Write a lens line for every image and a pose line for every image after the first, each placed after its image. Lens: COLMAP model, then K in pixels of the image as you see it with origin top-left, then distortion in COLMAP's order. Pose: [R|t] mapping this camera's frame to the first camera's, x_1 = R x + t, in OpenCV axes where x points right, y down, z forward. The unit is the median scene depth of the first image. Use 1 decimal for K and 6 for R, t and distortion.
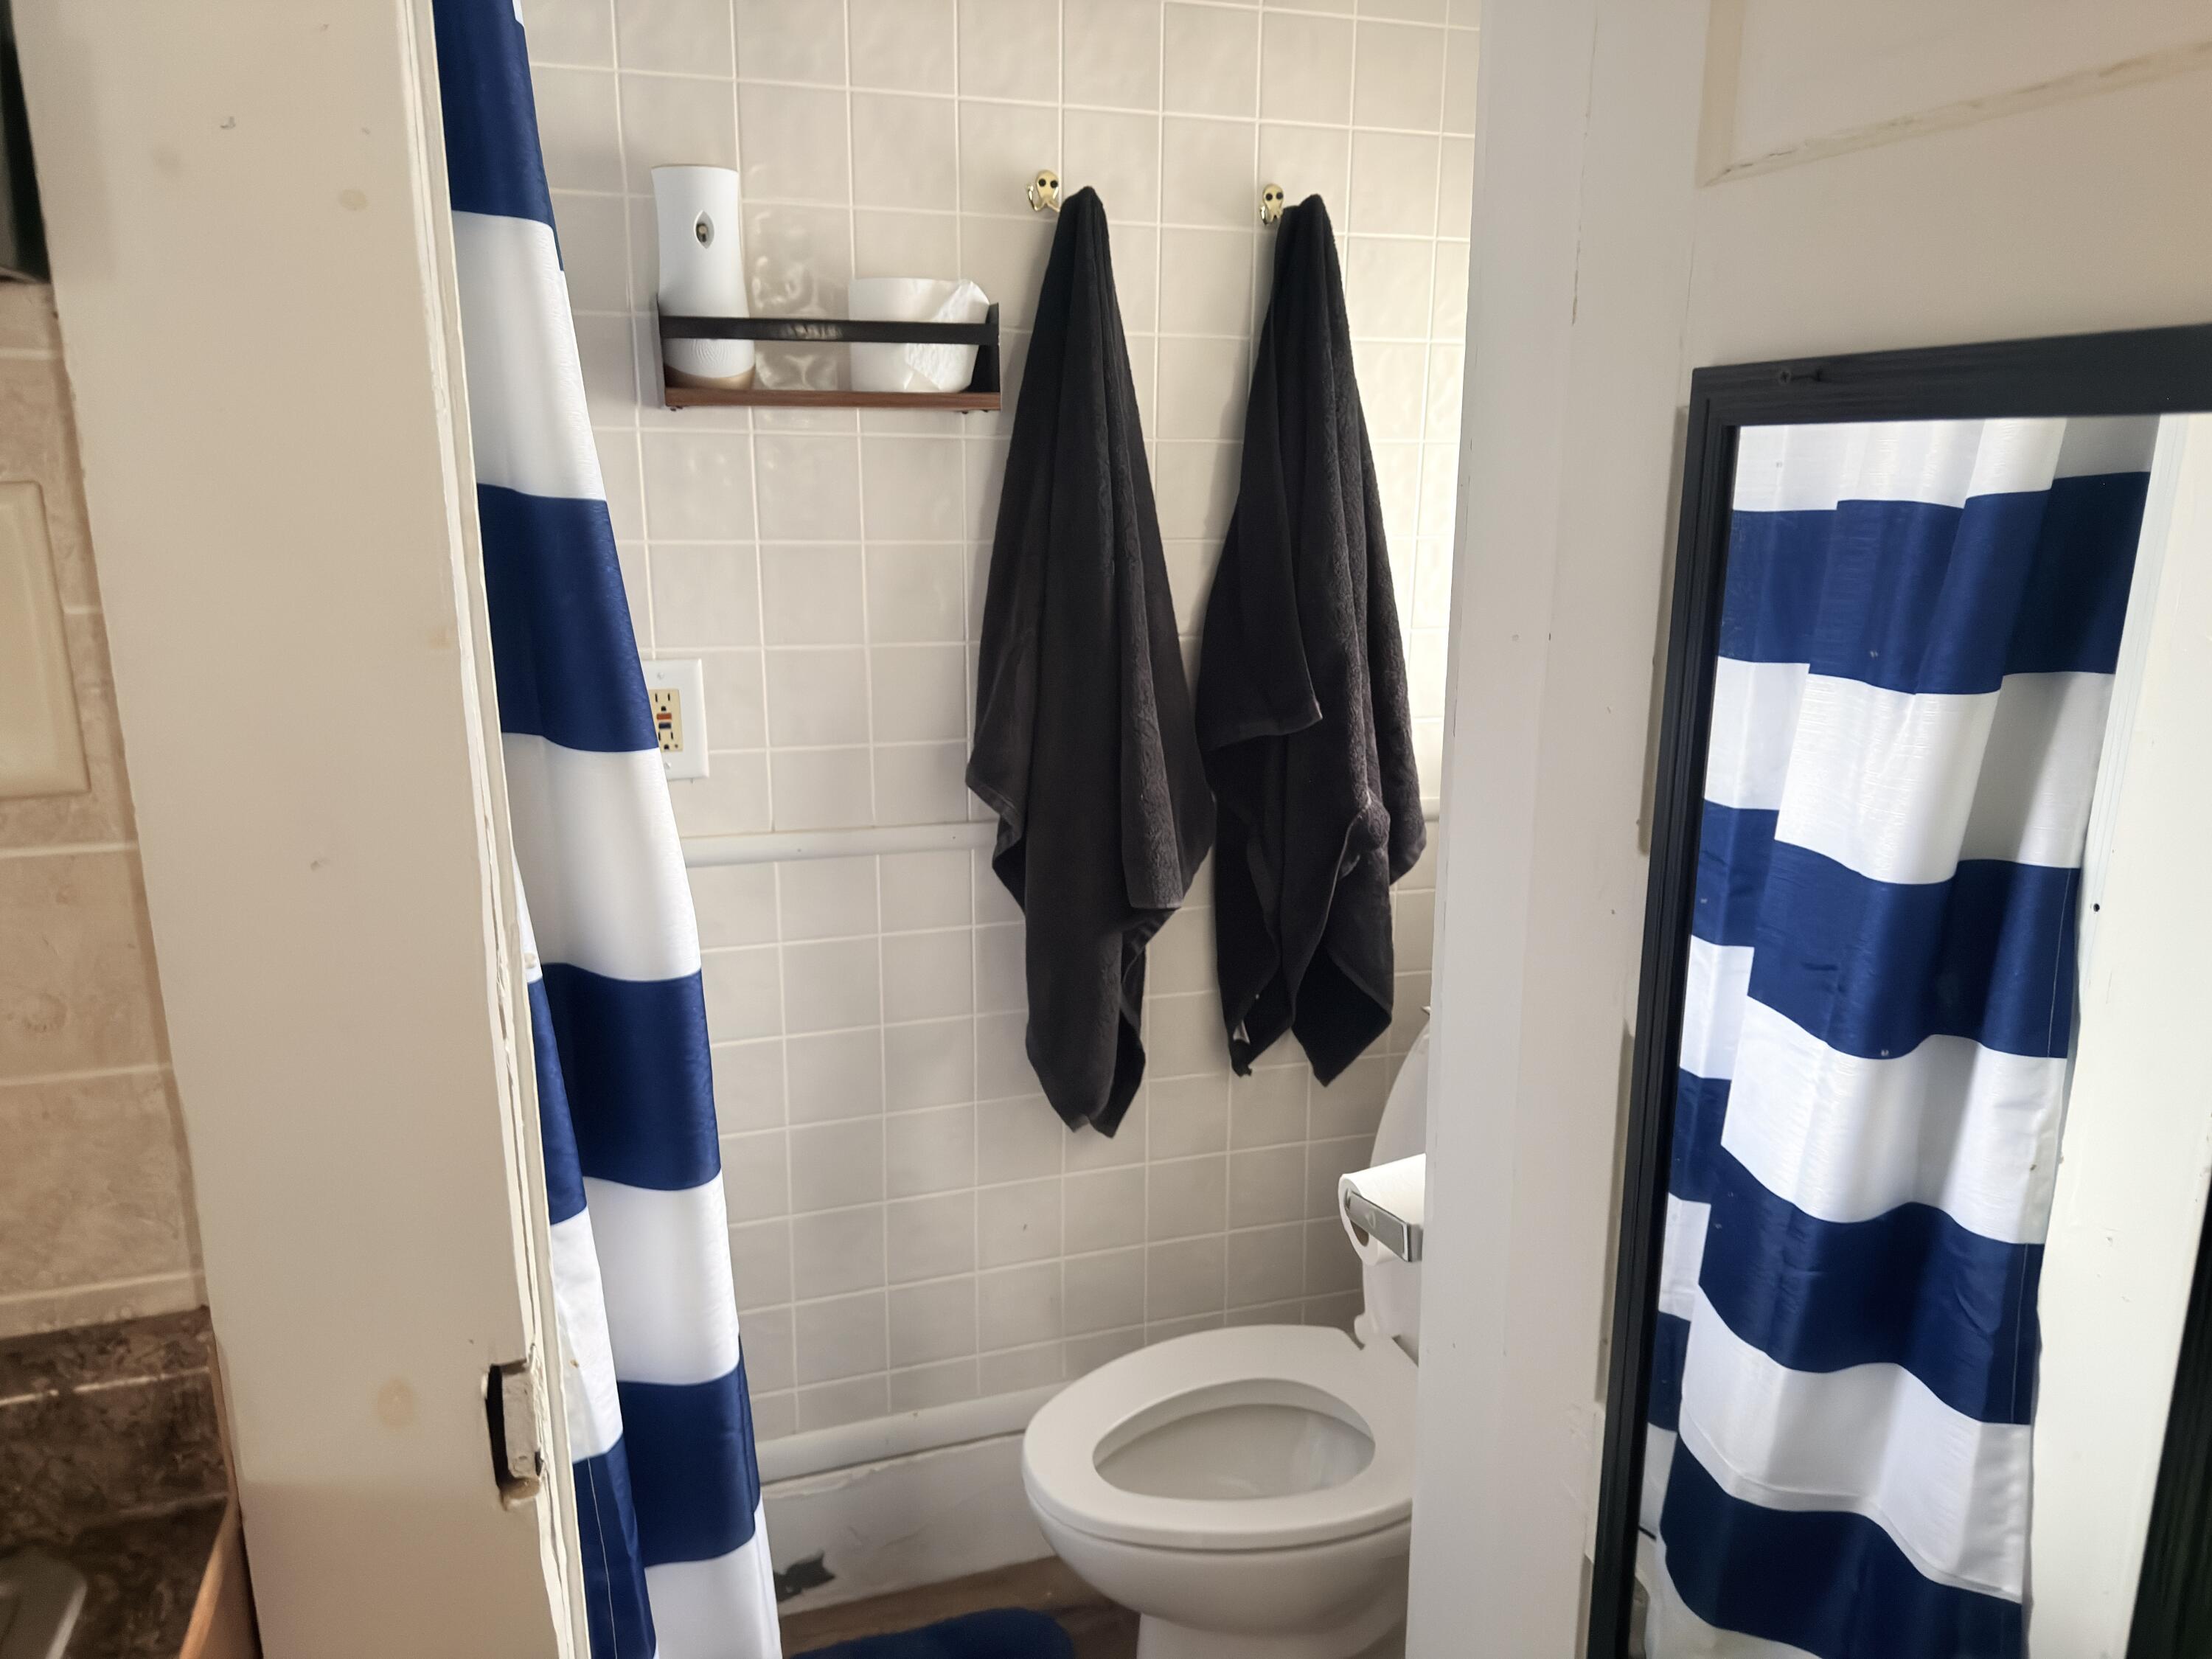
lens RADIAL K [[1515.0, 0, 1102.8], [0, 1515.0, 822.2], [0, 0, 1]] dist [0.062546, -0.071885]
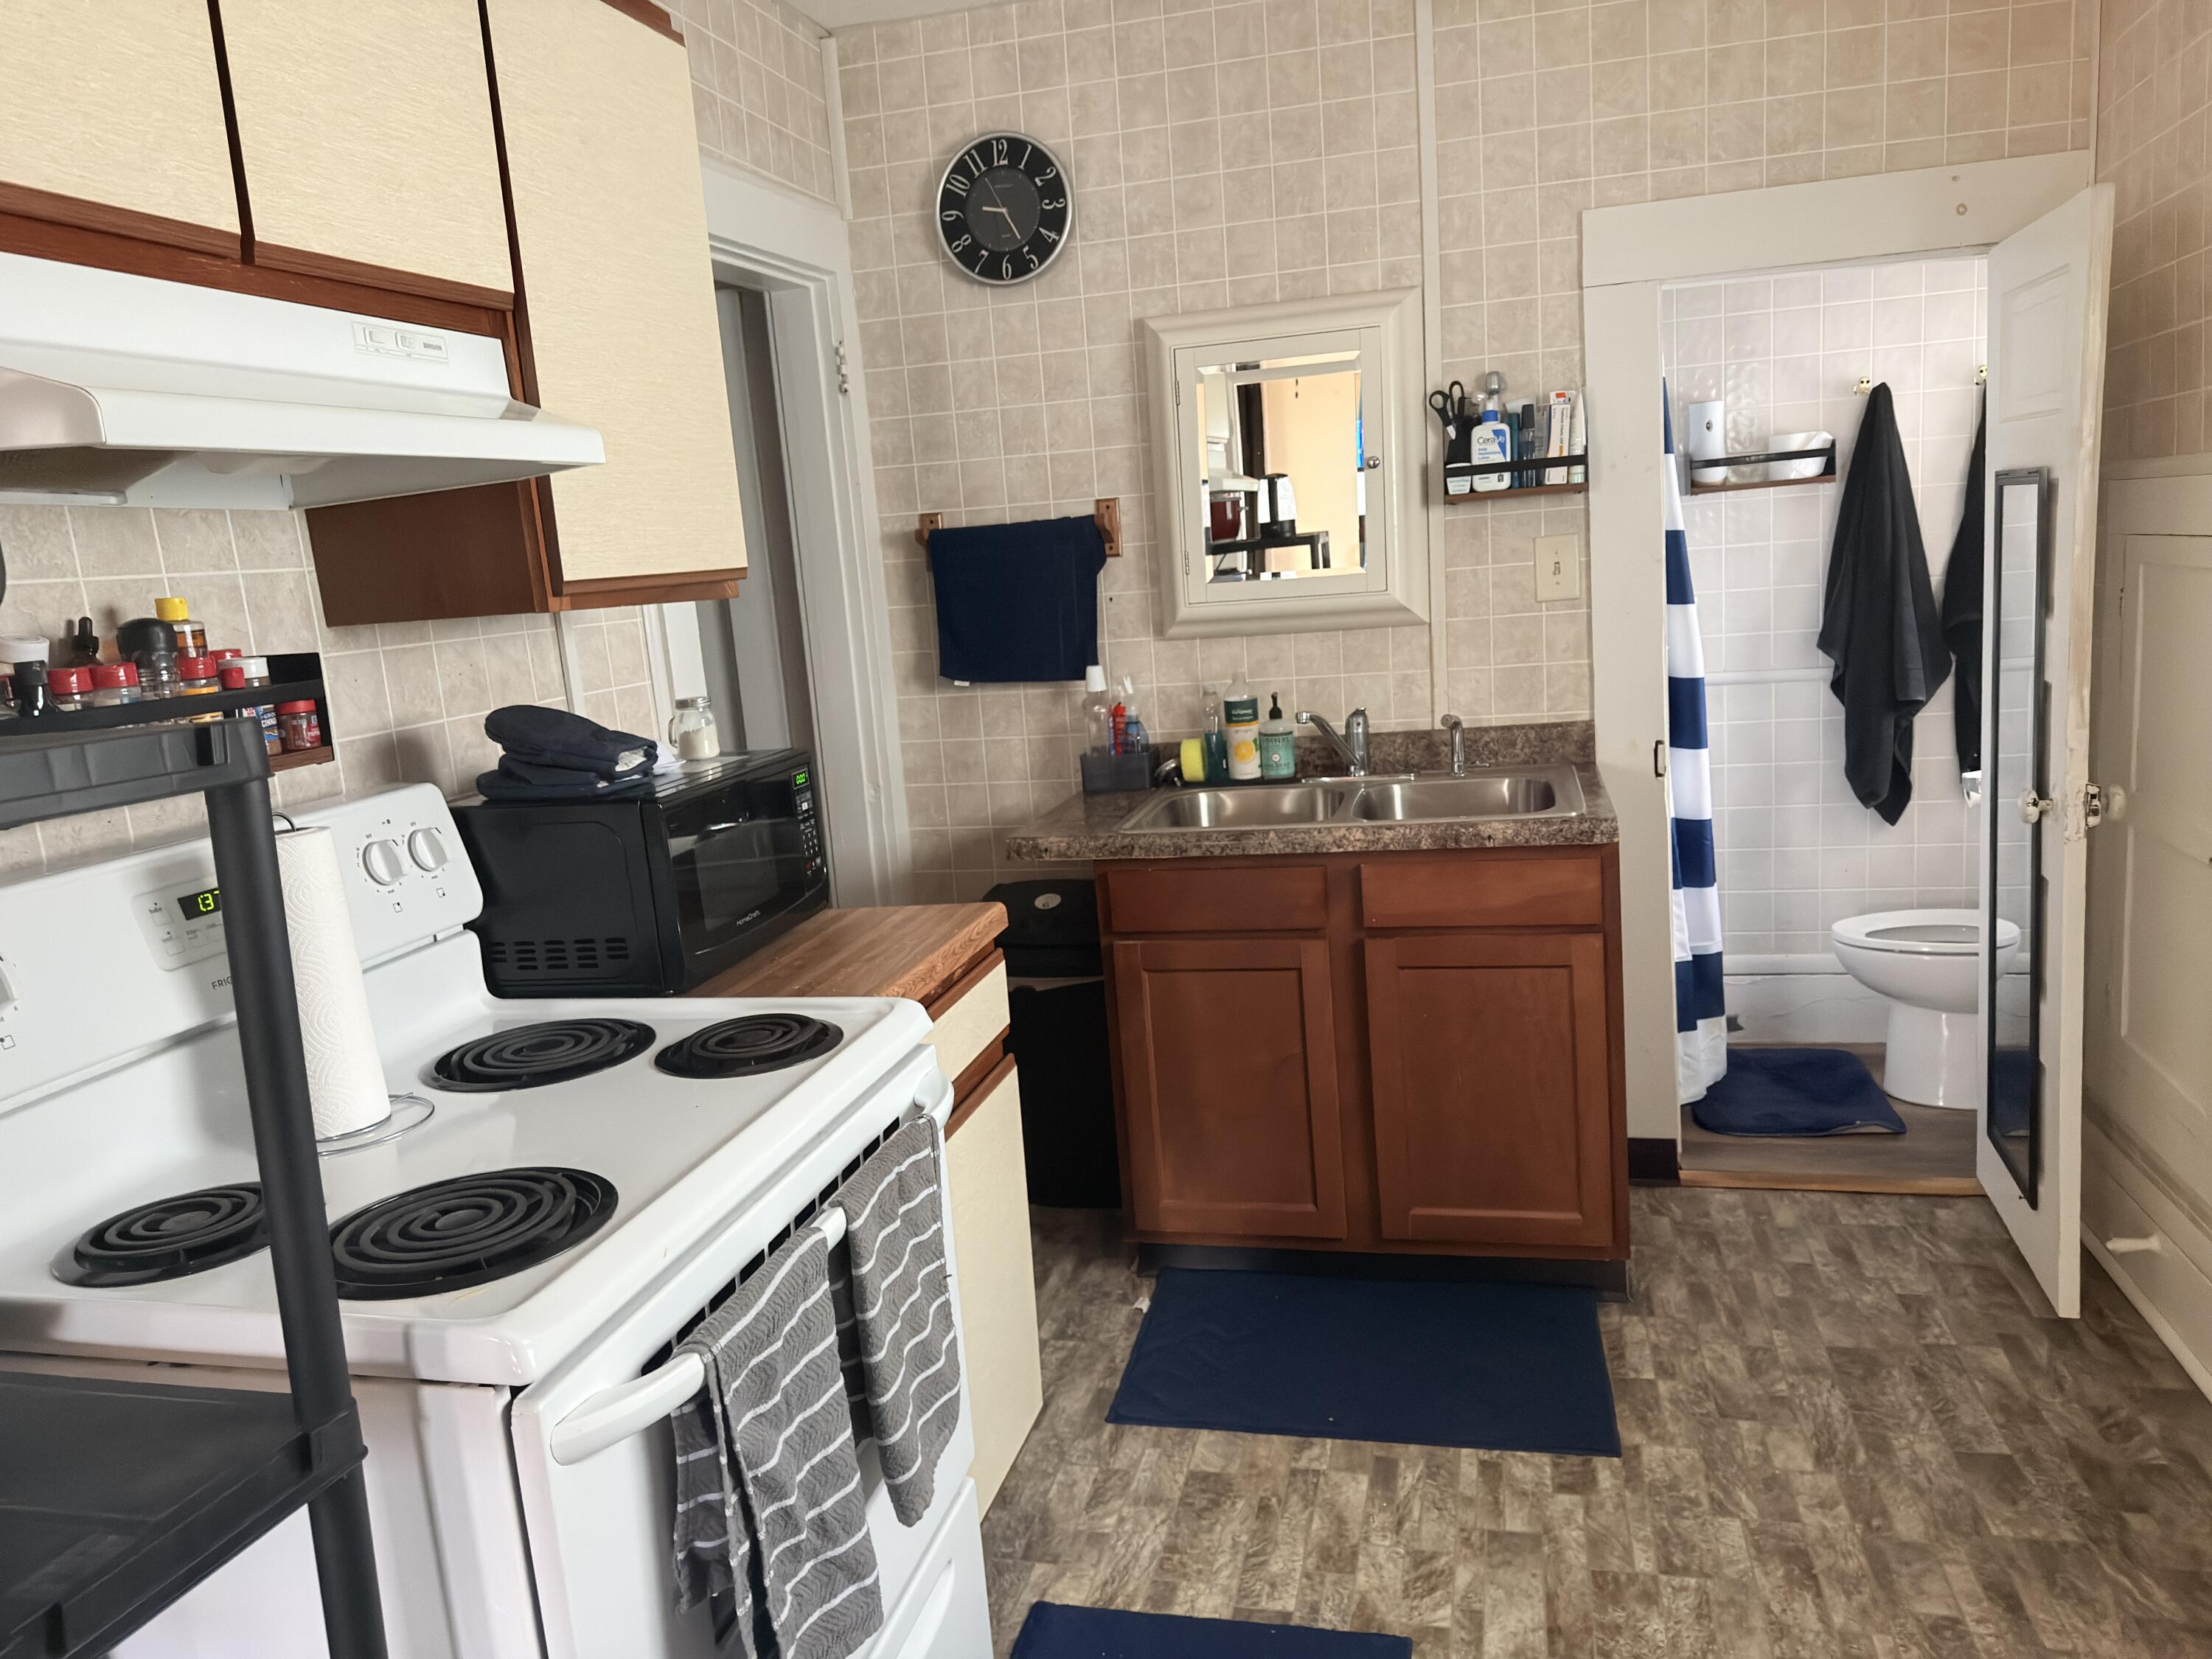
lens RADIAL K [[1515.0, 0, 1126.8], [0, 1515.0, 848.3], [0, 0, 1]] dist [0.062546, -0.071885]
pose [[0.839196, 0.029037, -0.543054, 0.308911], [-0.041941, 0.999055, -0.011393, 0.361003], [0.542210, 0.032337, 0.839621, -1.536182]]
